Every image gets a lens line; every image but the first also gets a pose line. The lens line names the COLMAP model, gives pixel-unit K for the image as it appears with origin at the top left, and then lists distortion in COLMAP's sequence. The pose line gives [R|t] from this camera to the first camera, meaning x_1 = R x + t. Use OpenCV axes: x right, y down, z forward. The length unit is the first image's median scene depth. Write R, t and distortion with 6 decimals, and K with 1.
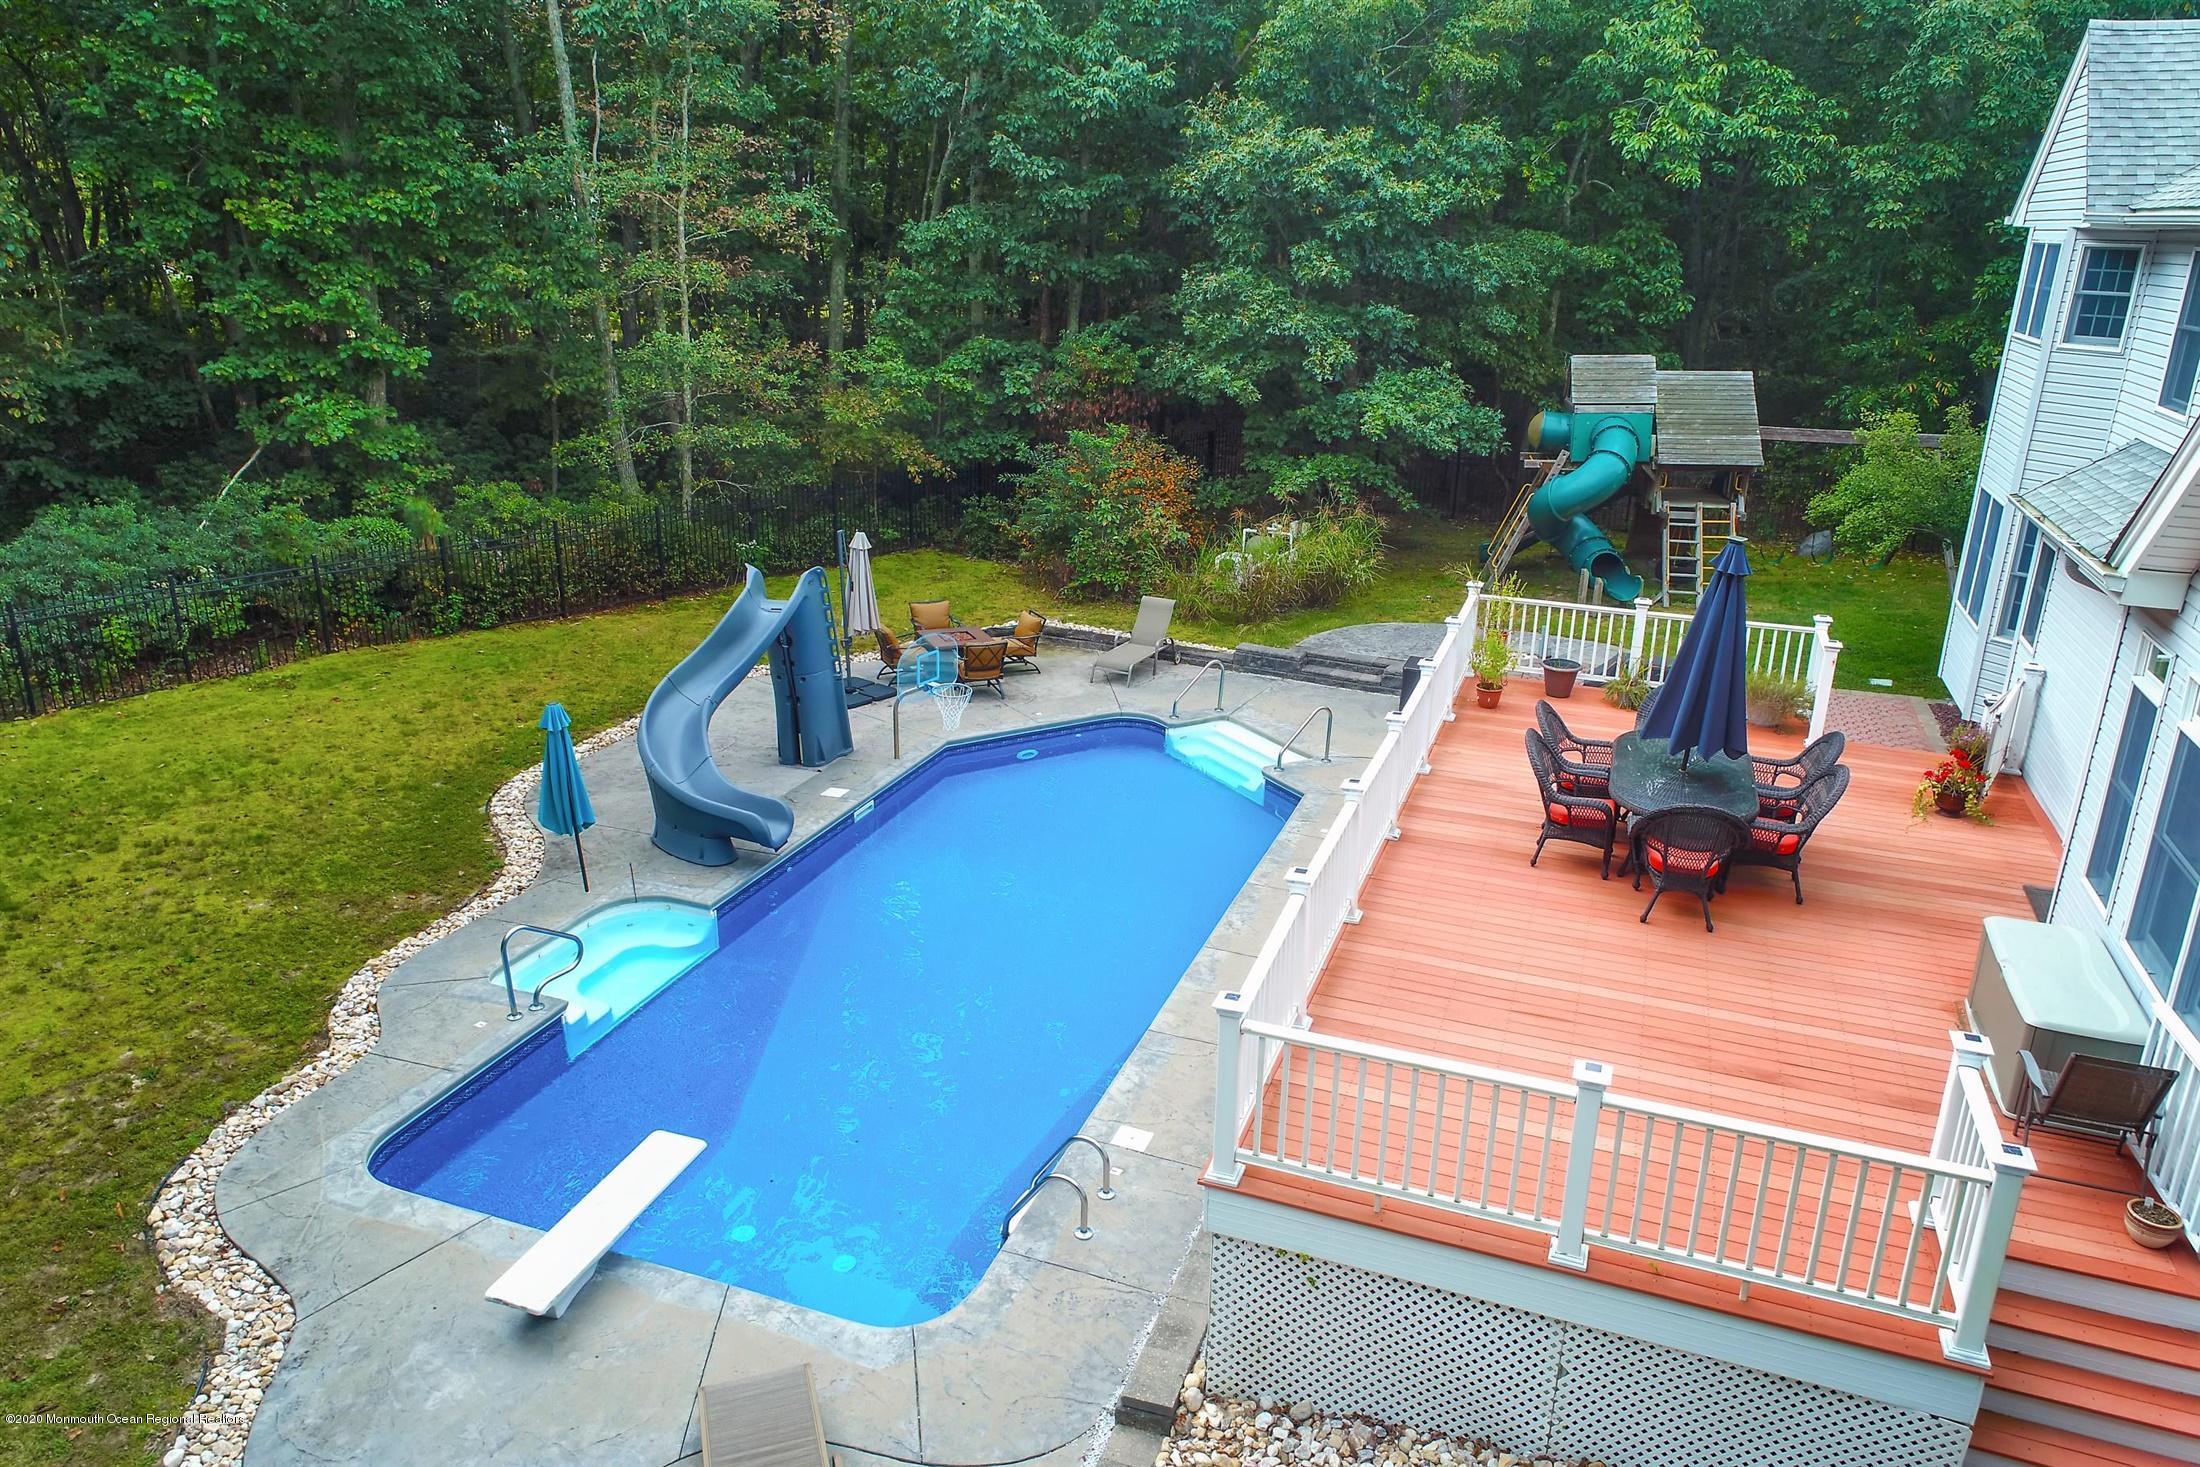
lens RADIAL K [[1467.7, 0, 1100.0], [0, 1467.7, 733.5], [0, 0, 1]] dist [-0.001156, -0.002399]
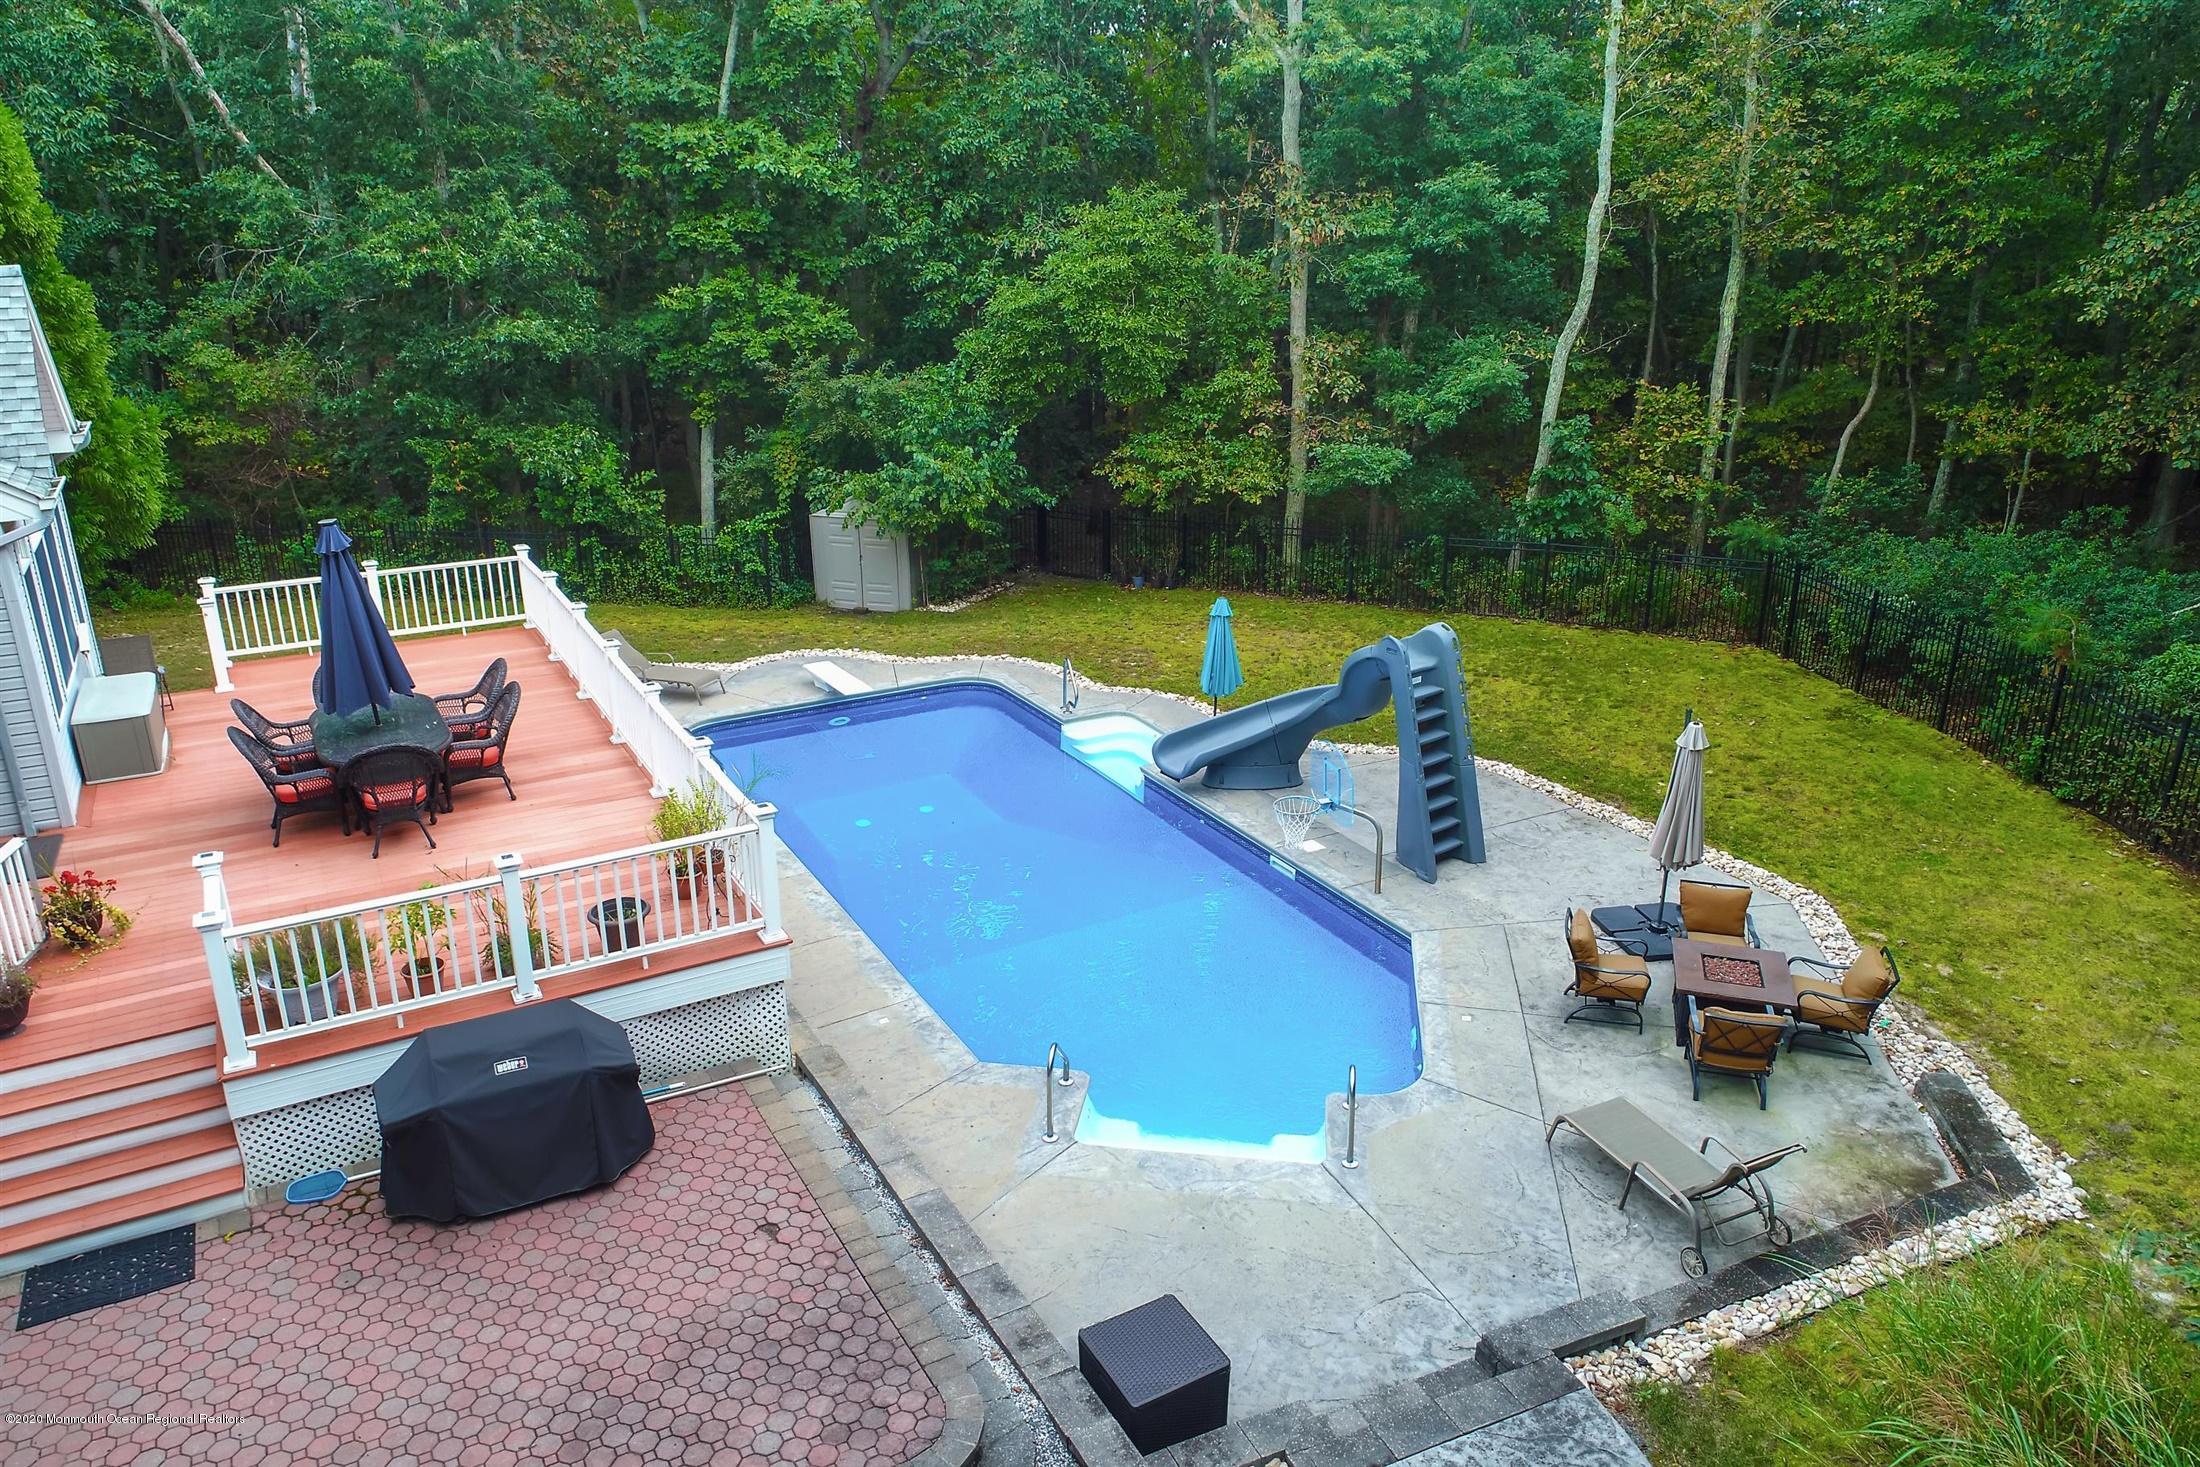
lens RADIAL K [[1467.7, 0, 1100.0], [0, 1467.7, 733.5], [0, 0, 1]] dist [-0.001156, -0.002399]
pose [[-0.647649, 0.239546, -0.723304, 0.581891], [-0.260808, 0.822253, 0.505845, -0.467067], [0.715912, 0.516253, -0.470057, 1.310108]]
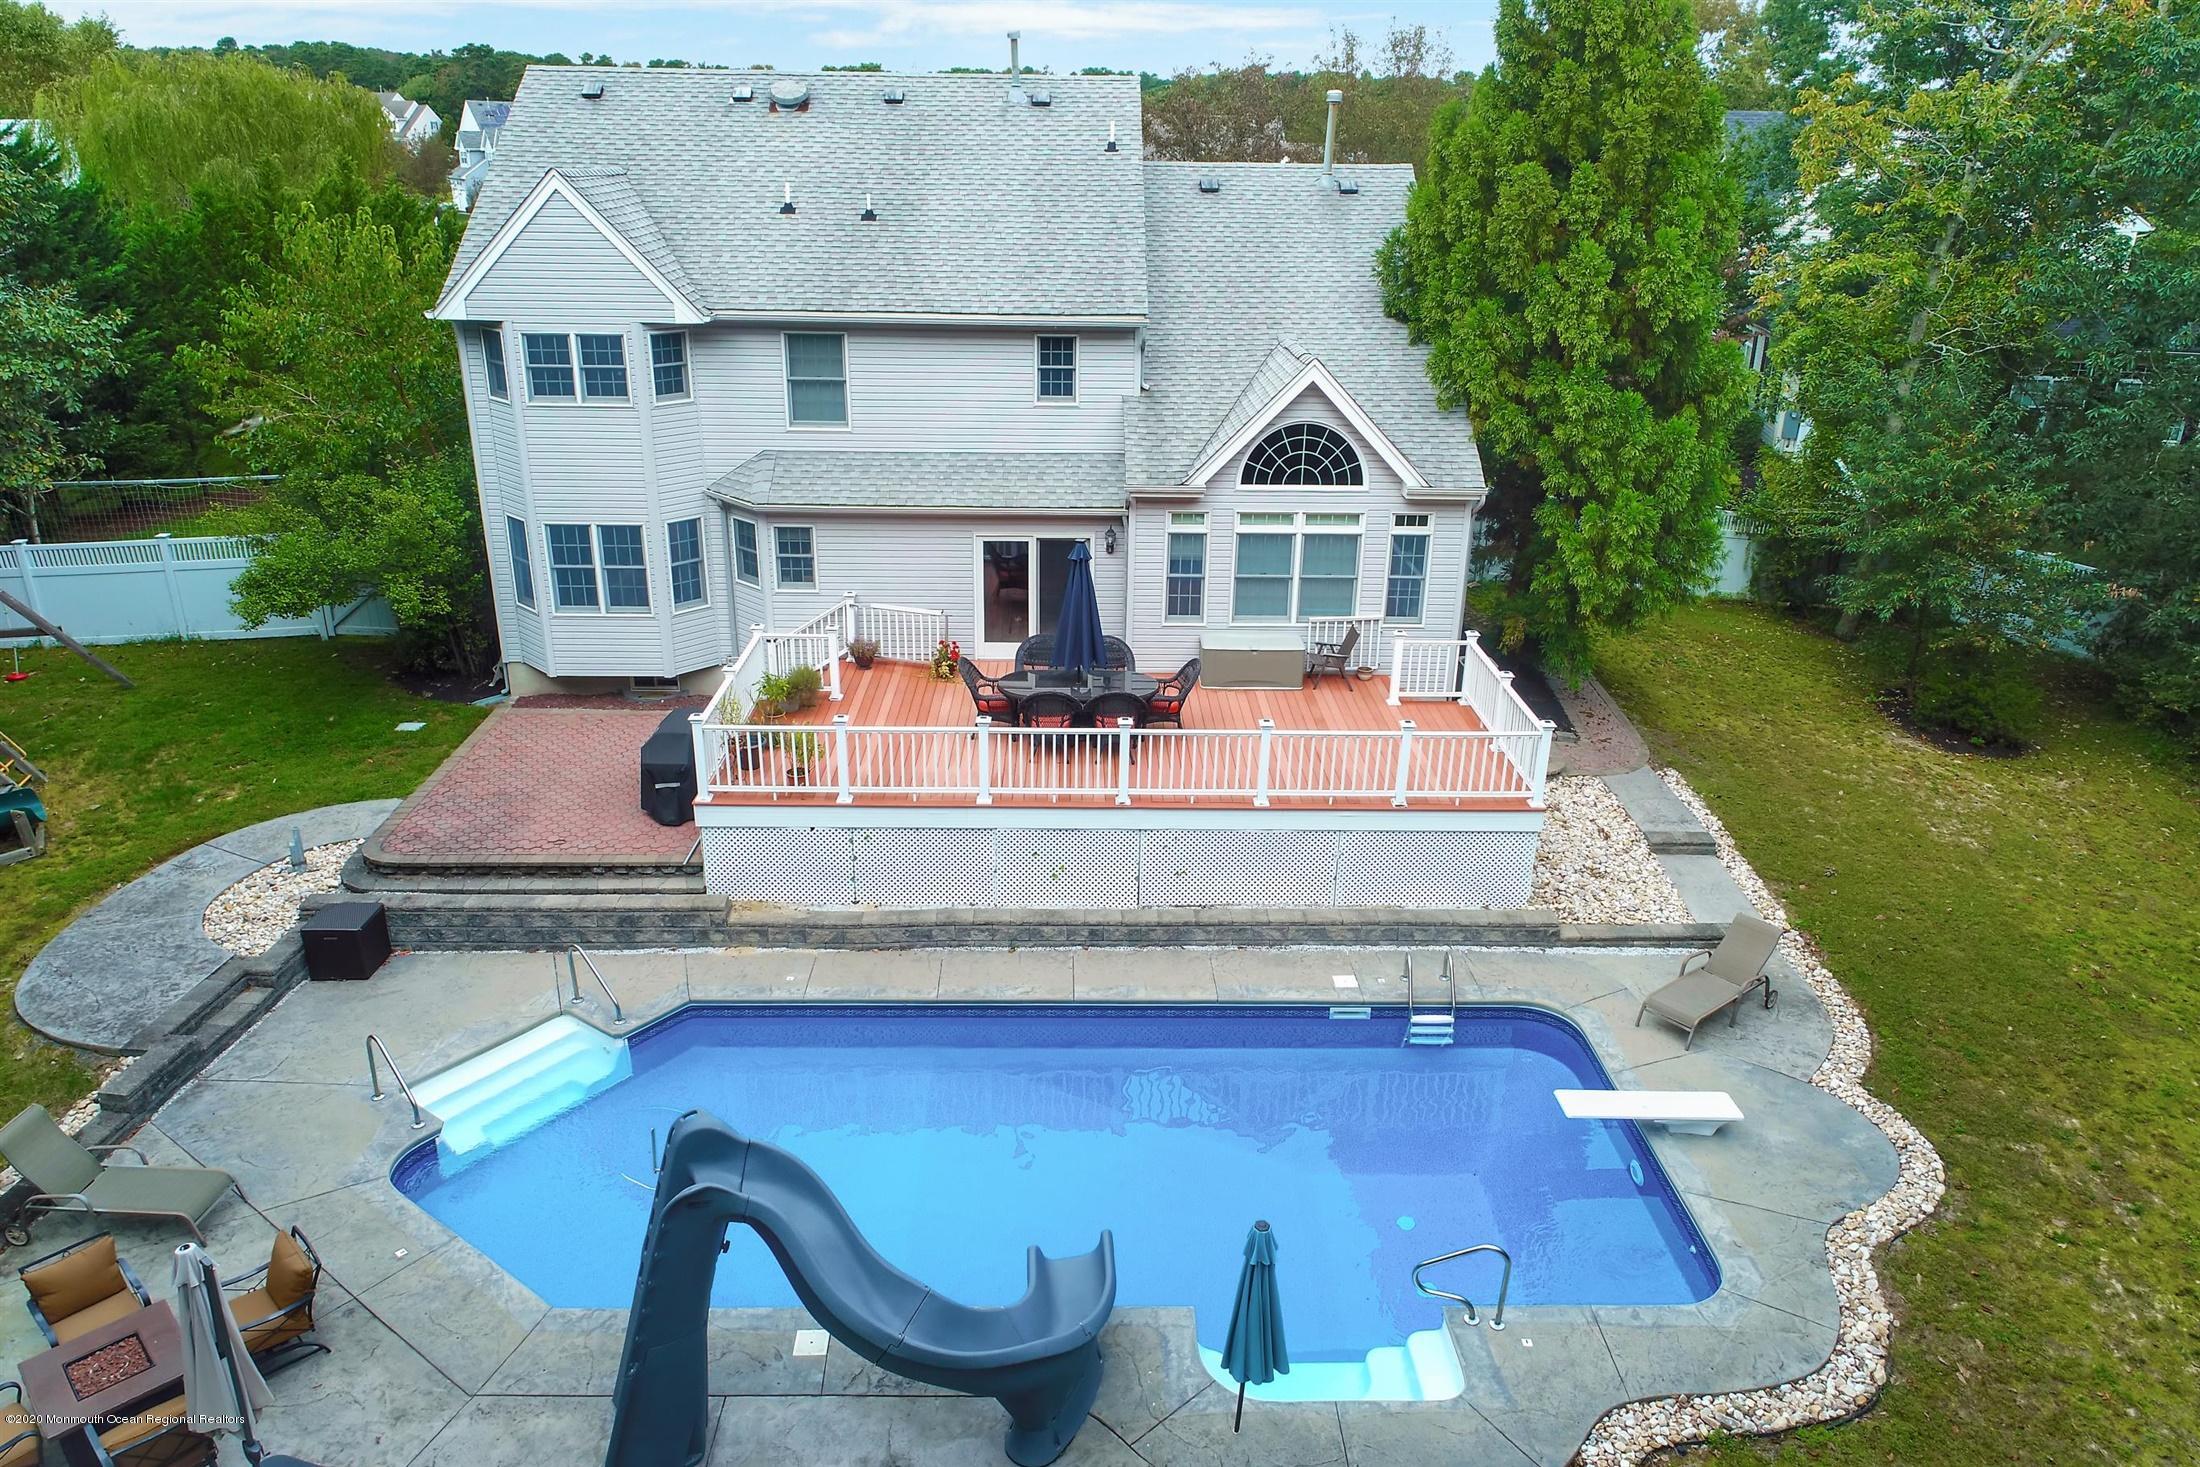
lens RADIAL K [[1514.2, 0, 1100.0], [0, 1514.2, 733.5], [0, 0, 1]] dist [0.002730, -0.001111]
pose [[-0.365516, -0.358097, 0.859165, -0.724941], [0.289592, 0.833475, 0.470591, -0.479397], [-0.884610, 0.420816, -0.200946, 0.898567]]
